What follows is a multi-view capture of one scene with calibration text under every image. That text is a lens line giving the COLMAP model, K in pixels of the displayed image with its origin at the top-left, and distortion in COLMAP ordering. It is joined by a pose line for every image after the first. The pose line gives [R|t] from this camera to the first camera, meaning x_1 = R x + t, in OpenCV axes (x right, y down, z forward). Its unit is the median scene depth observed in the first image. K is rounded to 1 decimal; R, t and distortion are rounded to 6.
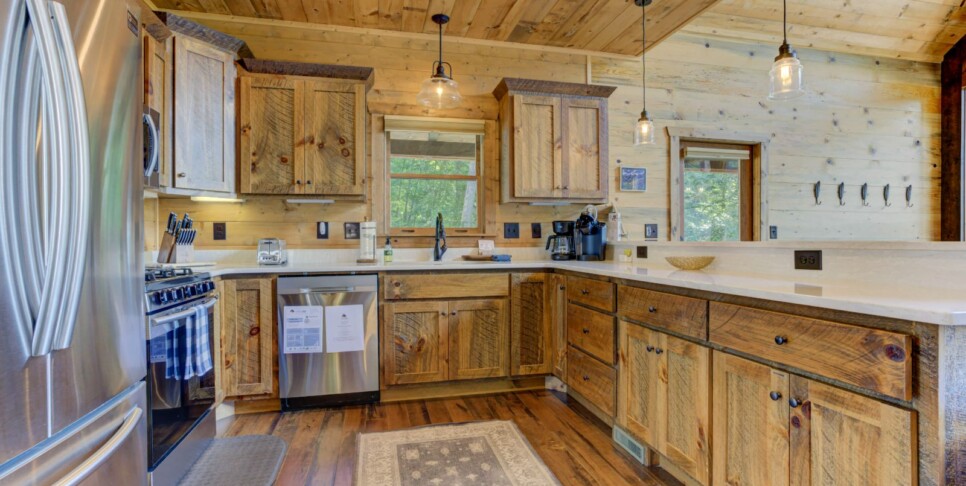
lens RADIAL K [[474.3, 0, 483.0], [0, 474.3, 243.0], [0, 0, 1]] dist [-0.021655, 0.019519]
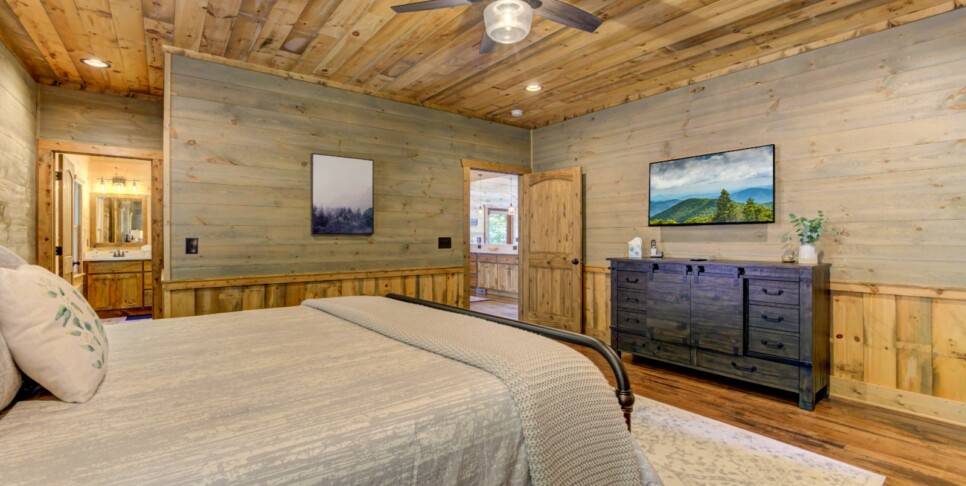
lens RADIAL K [[493.0, 0, 483.0], [0, 493.0, 243.0], [0, 0, 1]] dist [-0.024145, 0.000790]
pose [[0.914942, -0.000692, 0.403584, -1.002572], [0.000161, 0.999999, 0.001350, -0.012681], [-0.403585, -0.001170, 0.914942, -2.110536]]
